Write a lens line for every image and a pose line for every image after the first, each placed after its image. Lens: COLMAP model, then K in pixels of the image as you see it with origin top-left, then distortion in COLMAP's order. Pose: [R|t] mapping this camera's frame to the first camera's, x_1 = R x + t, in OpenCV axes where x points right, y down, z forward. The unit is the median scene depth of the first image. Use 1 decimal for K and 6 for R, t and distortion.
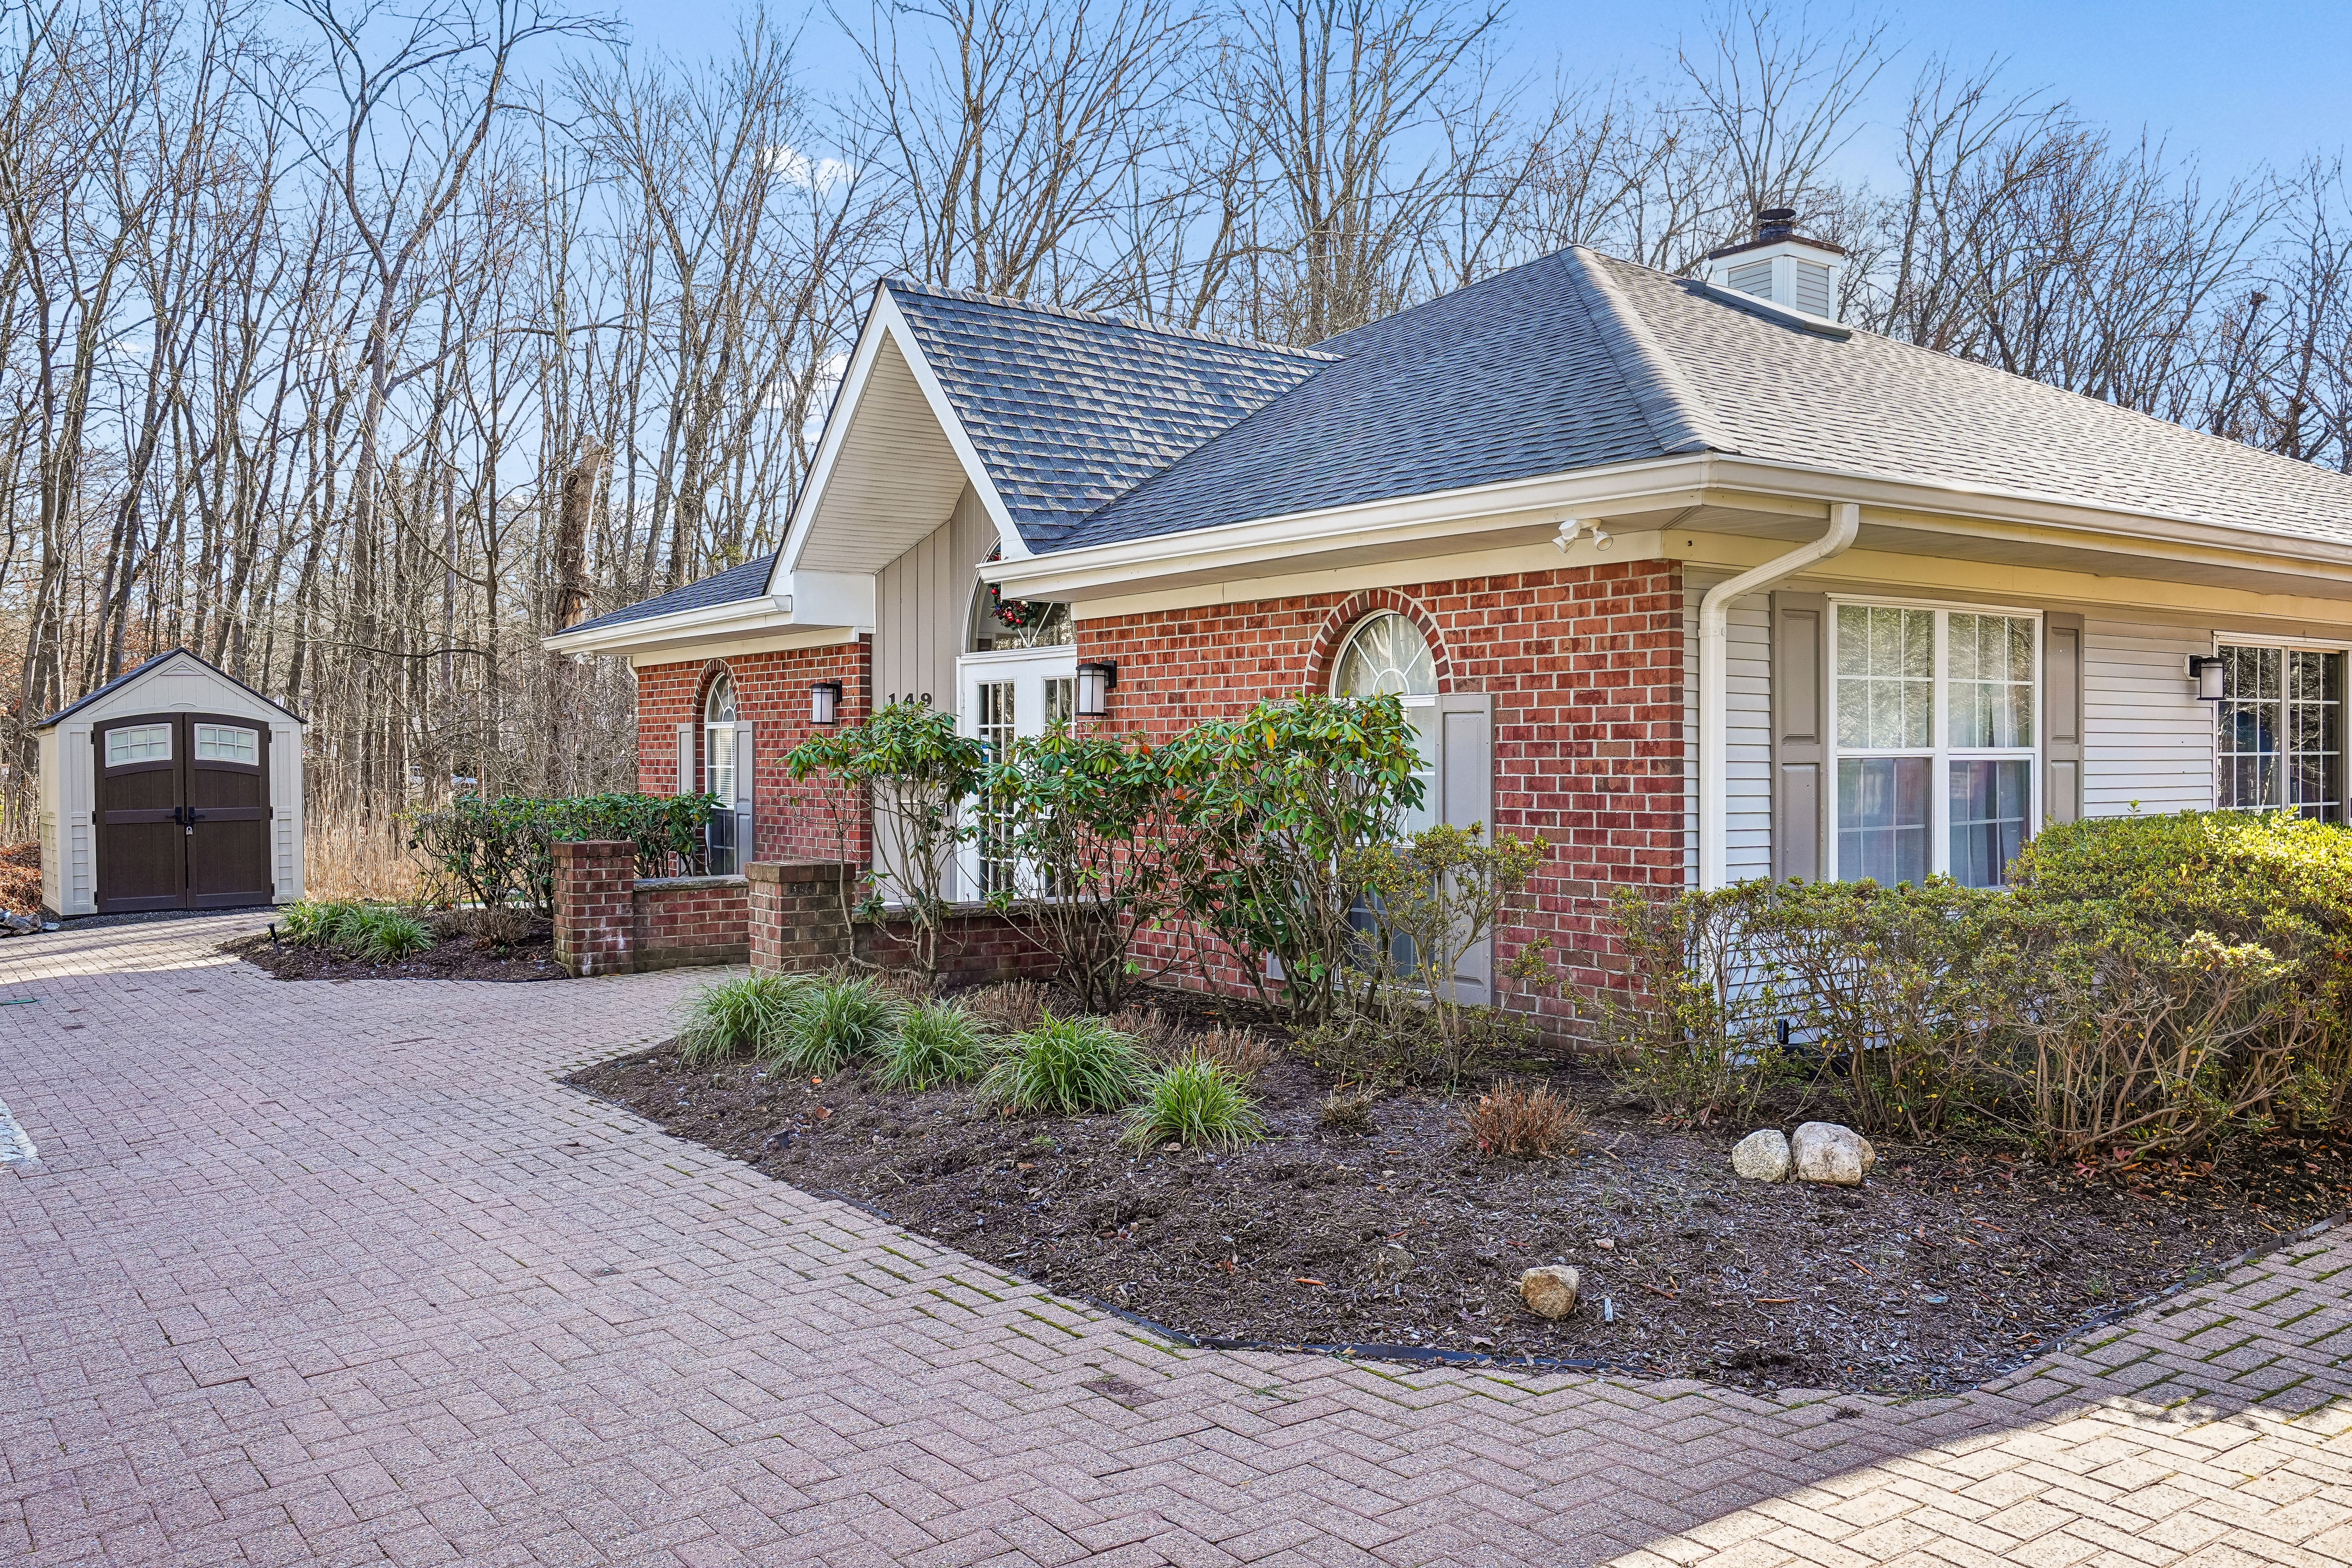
lens RADIAL K [[1882.6, 0, 1177.4], [0, 1882.6, 777.3], [0, 0, 1]] dist [0.001513, 0.000541]
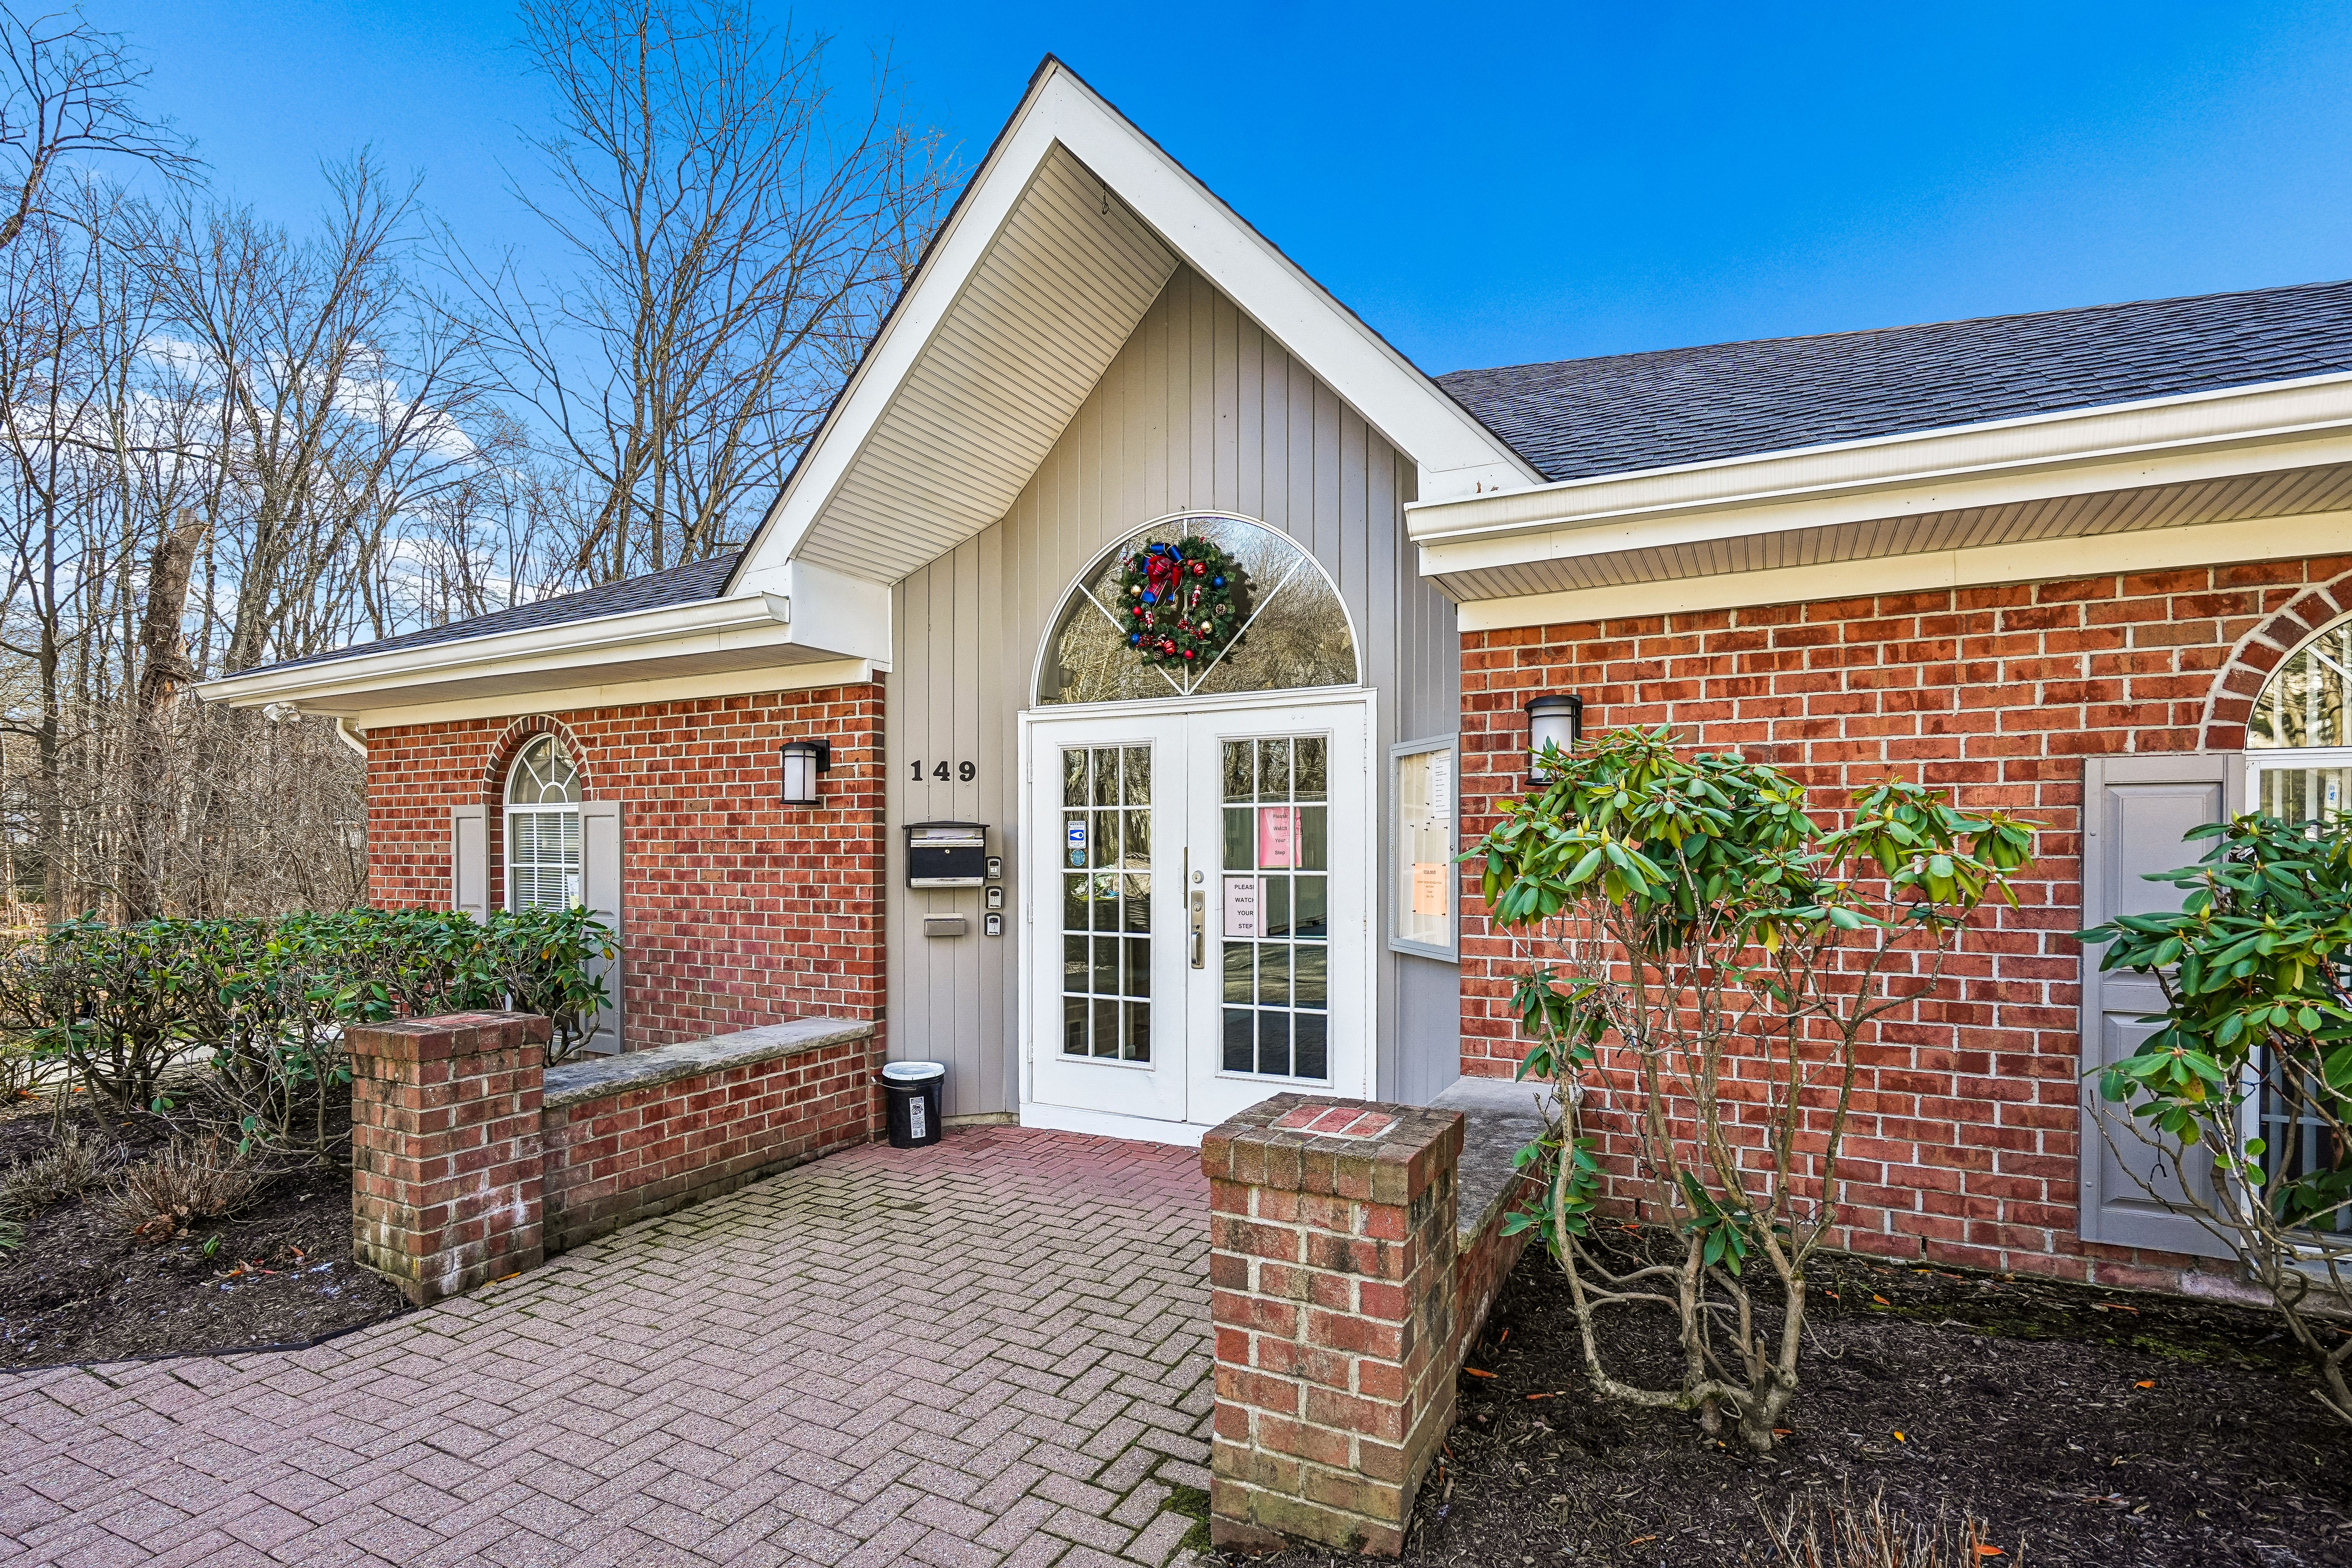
lens RADIAL K [[1066.8, 0, 1136.4], [0, 1066.8, 851.7], [0, 0, 1]] dist [-0.004853, 0.002343]
pose [[0.891417, -0.004358, 0.453163, -0.257783], [0.007139, 0.999965, -0.004426, -0.008663], [-0.453128, 0.007180, 0.891417, 0.614830]]
